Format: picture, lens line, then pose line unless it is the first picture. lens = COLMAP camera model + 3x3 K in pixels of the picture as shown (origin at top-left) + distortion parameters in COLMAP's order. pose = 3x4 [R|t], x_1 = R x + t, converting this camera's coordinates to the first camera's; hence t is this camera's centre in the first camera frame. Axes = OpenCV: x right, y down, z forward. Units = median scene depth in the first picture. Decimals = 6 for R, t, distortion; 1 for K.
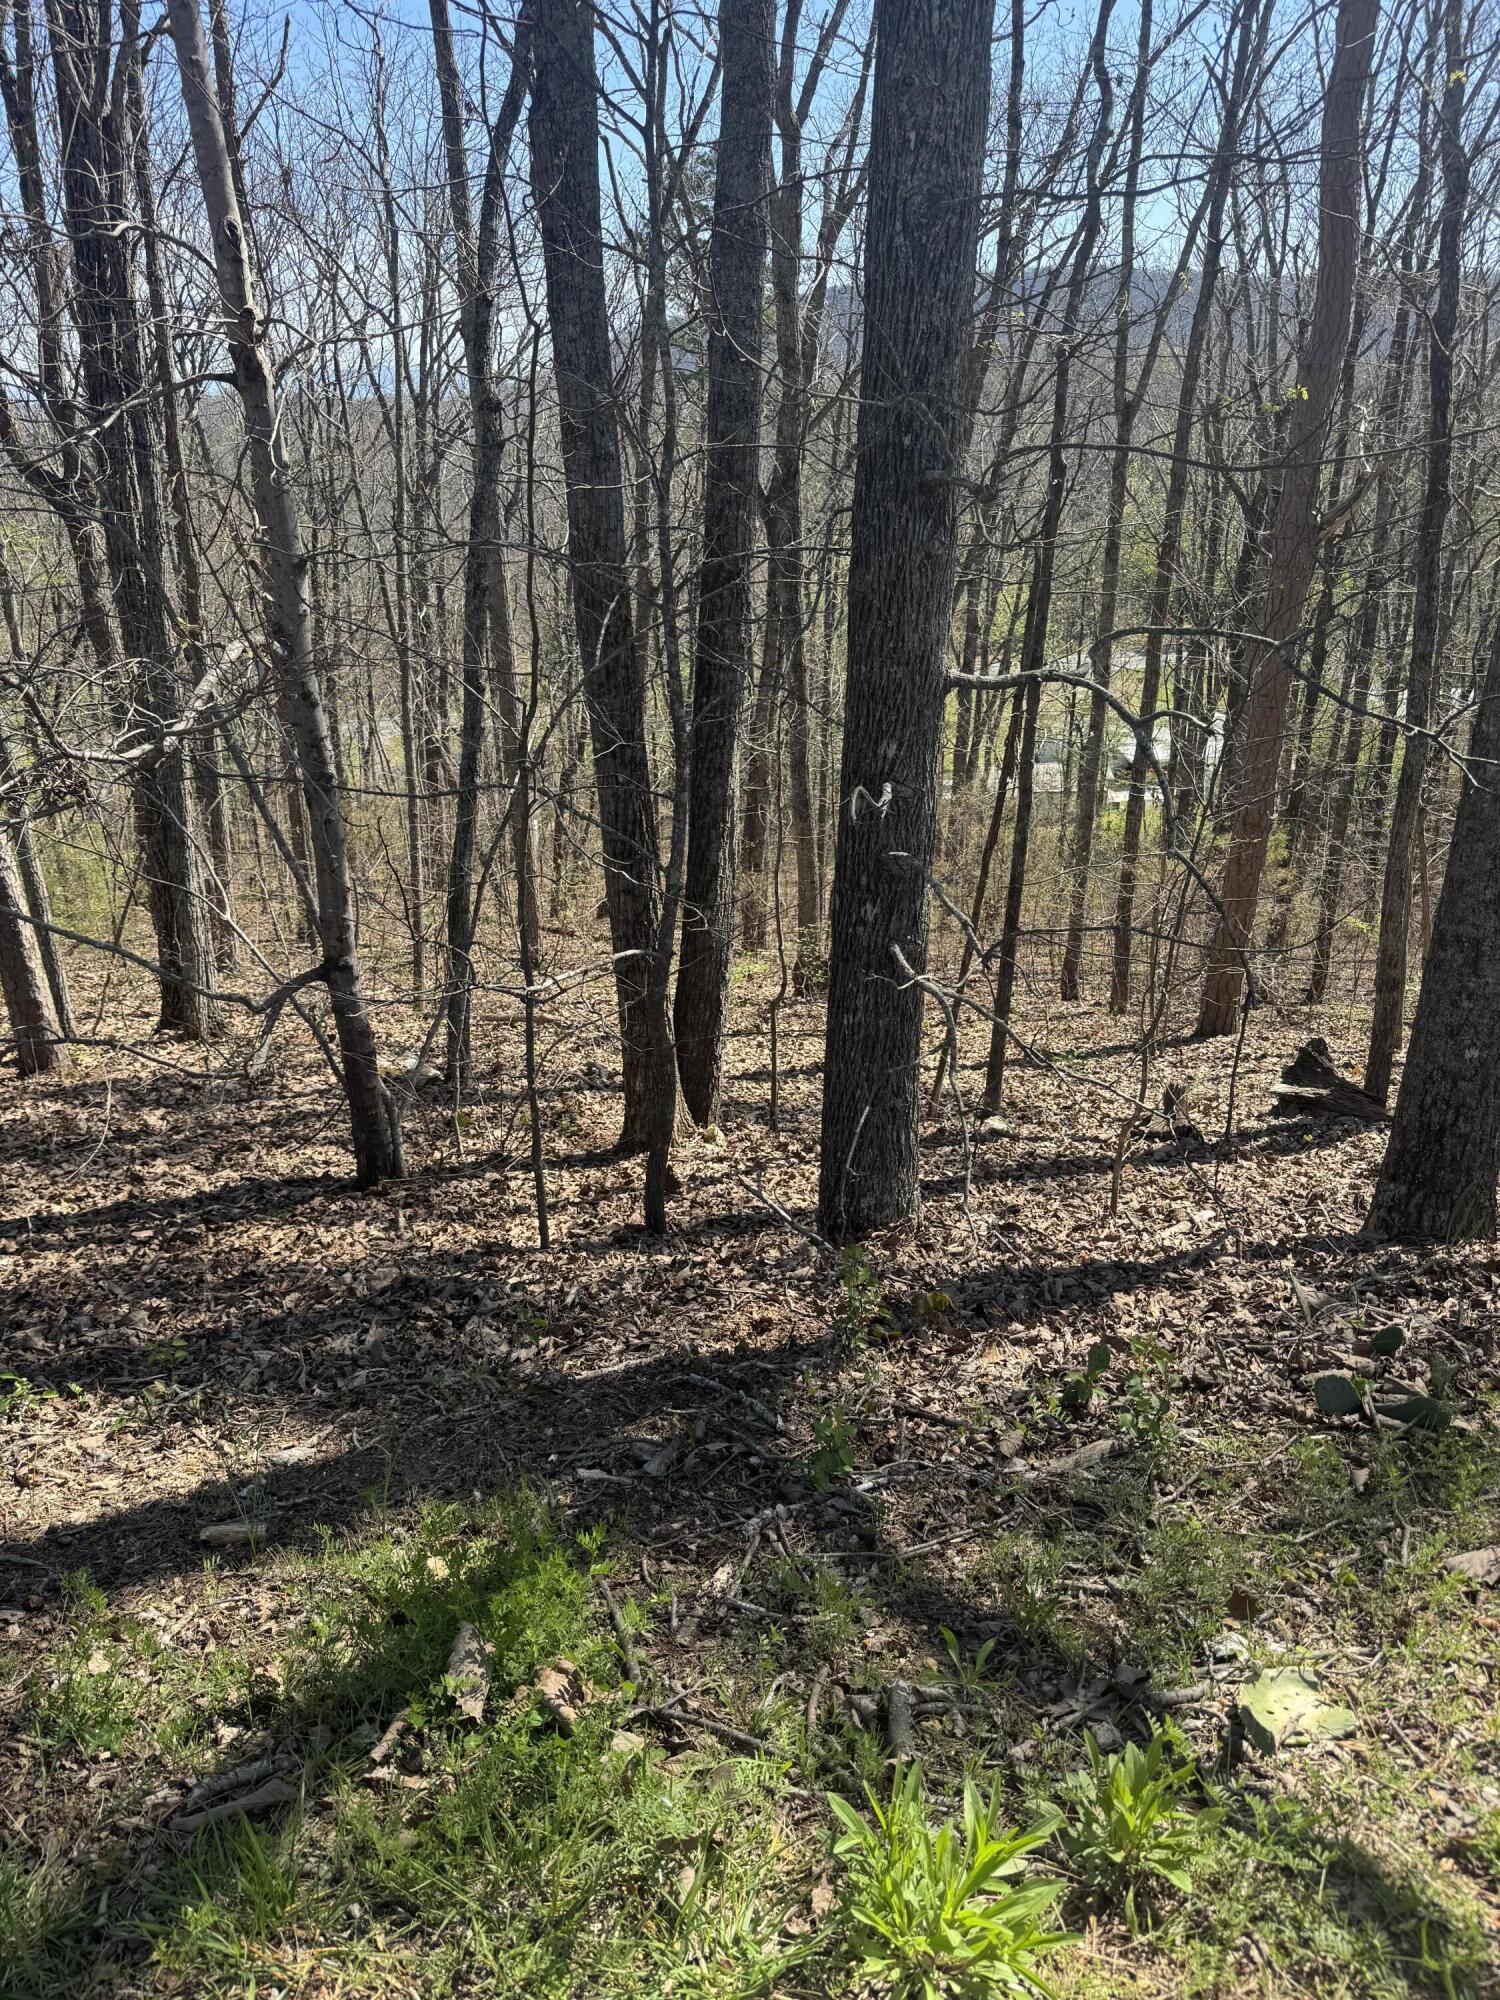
lens RADIAL K [[1412.8, 0, 706.6], [0, 1412.8, 1000.5], [0, 0, 1]] dist [0.051829, -0.092324]
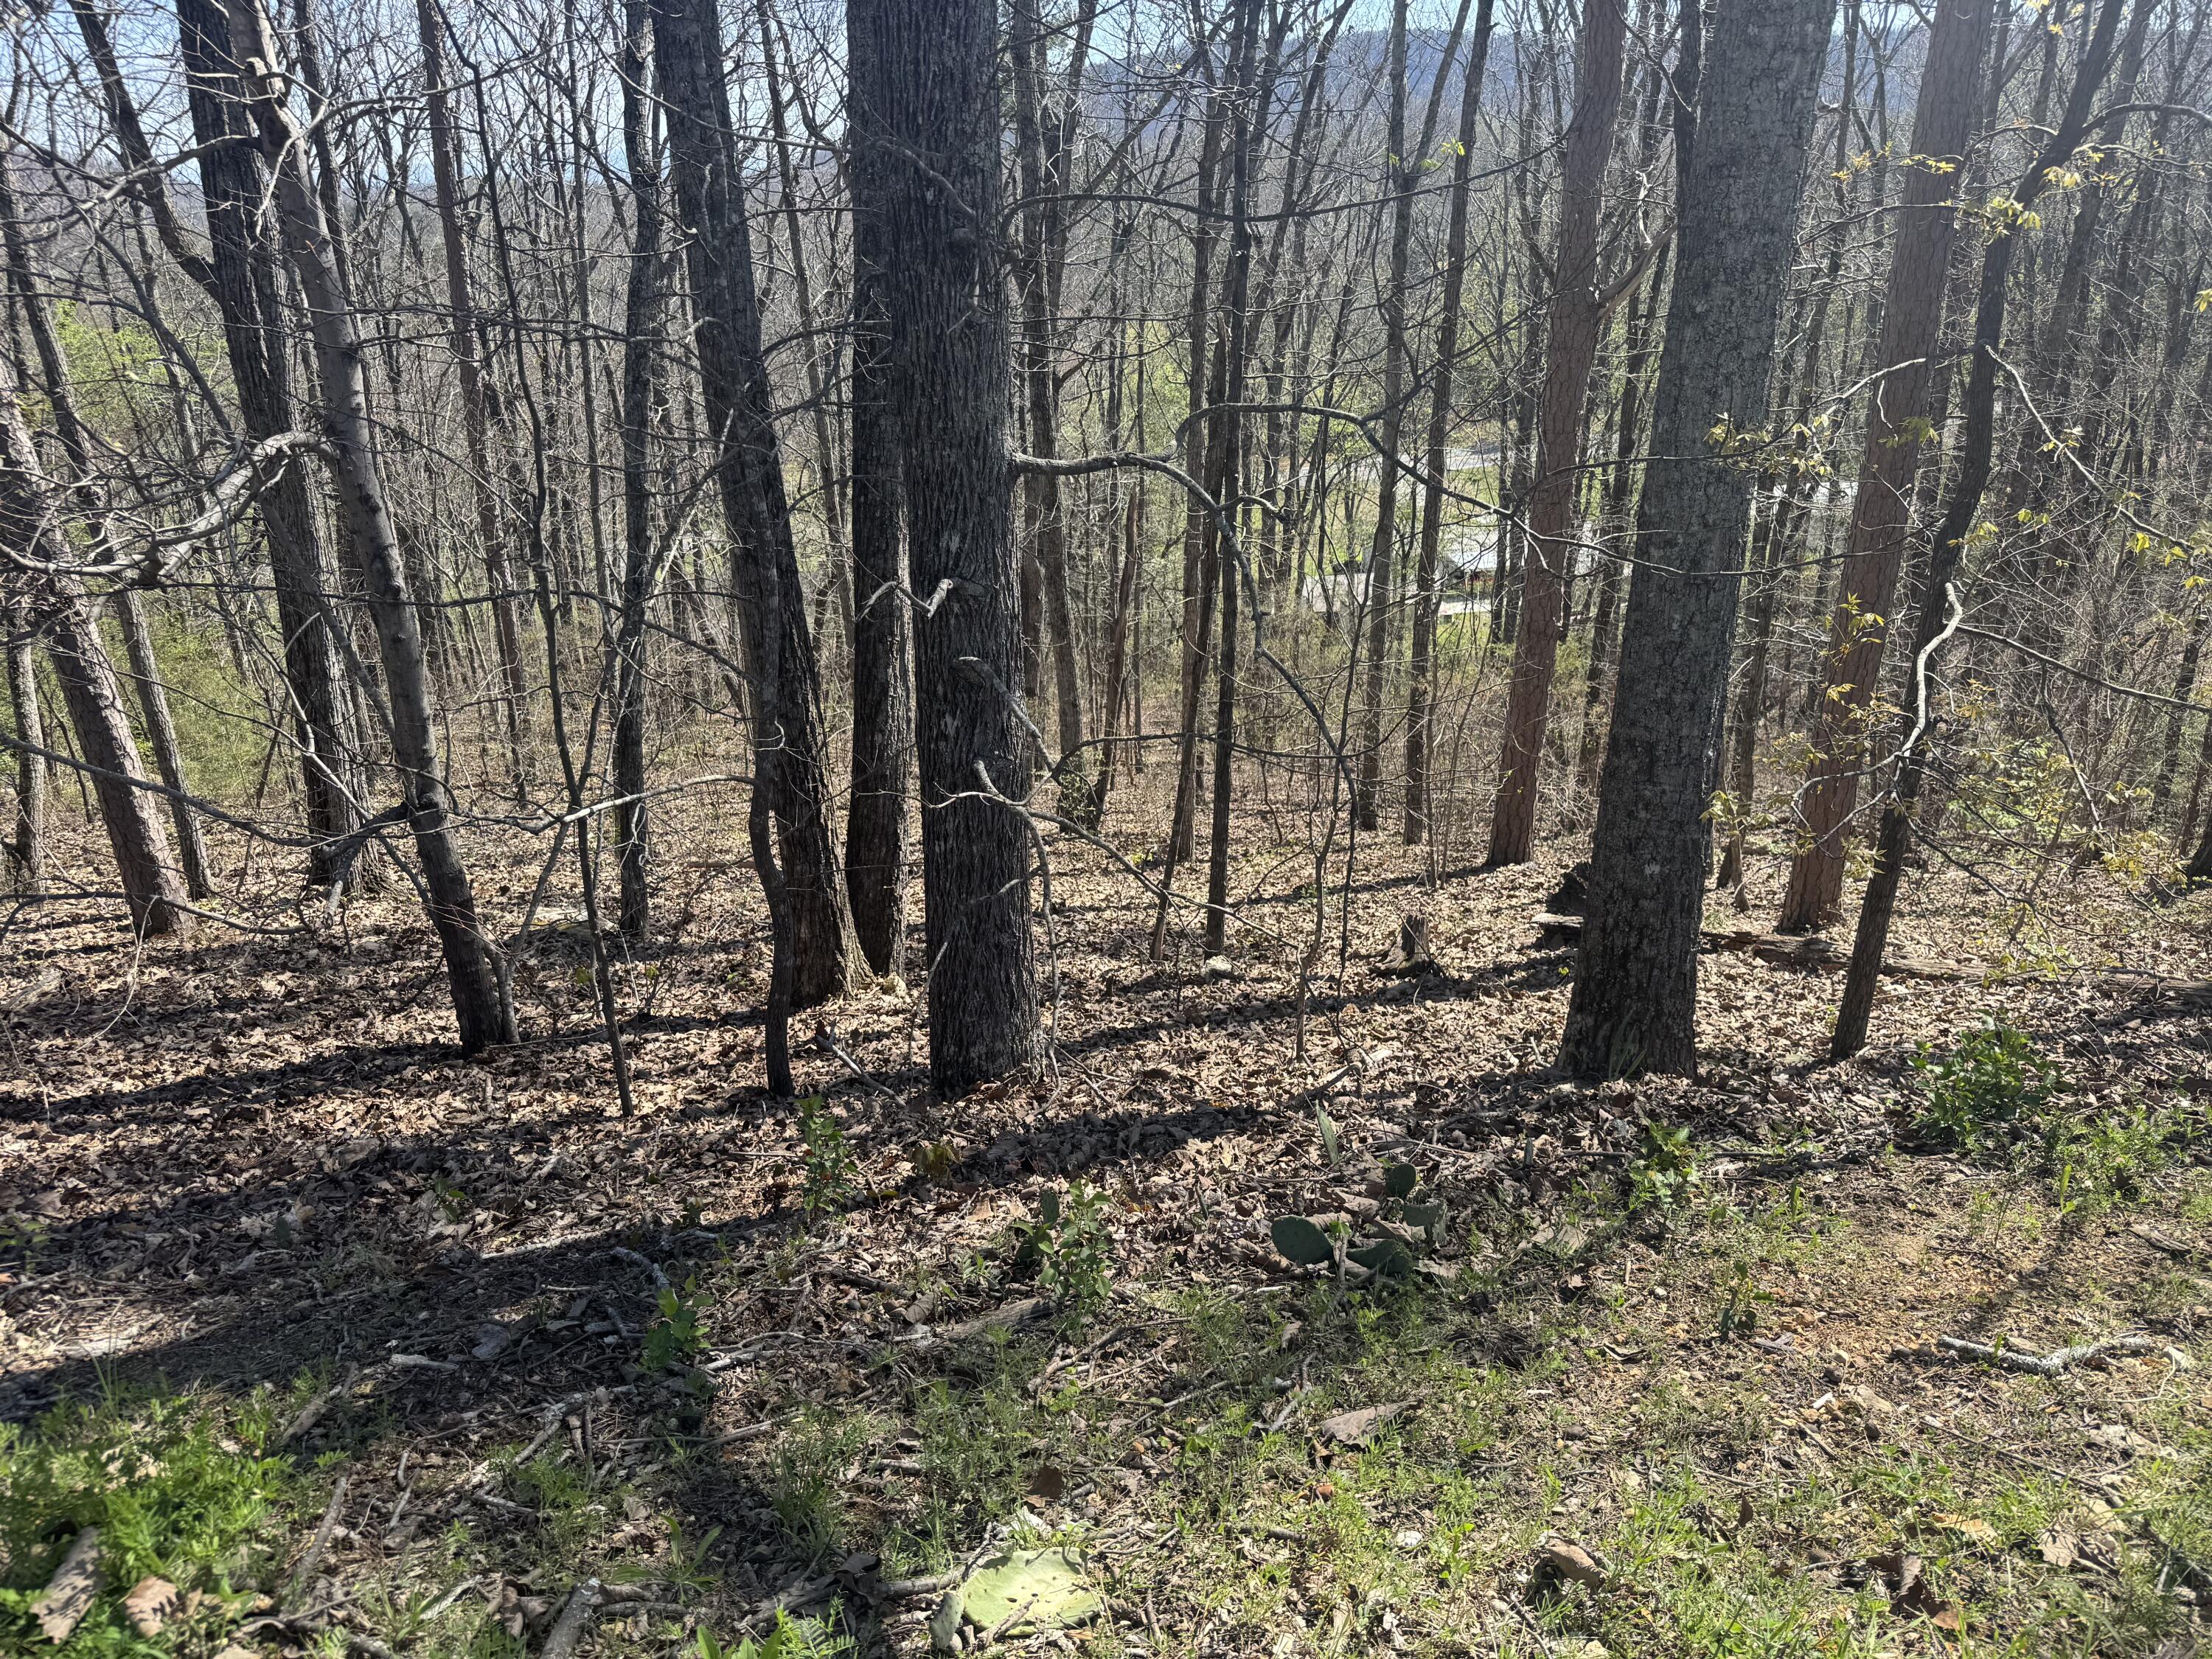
lens RADIAL K [[1547.4, 0, 1244.1], [0, 1547.4, 826.2], [0, 0, 1]] dist [0.029234, -0.056781]
pose [[0.998931, -0.023121, 0.040034, 0.199847], [0.023779, 0.999588, -0.016059, 0.016334], [-0.039646, 0.016993, 0.999069, 0.010271]]
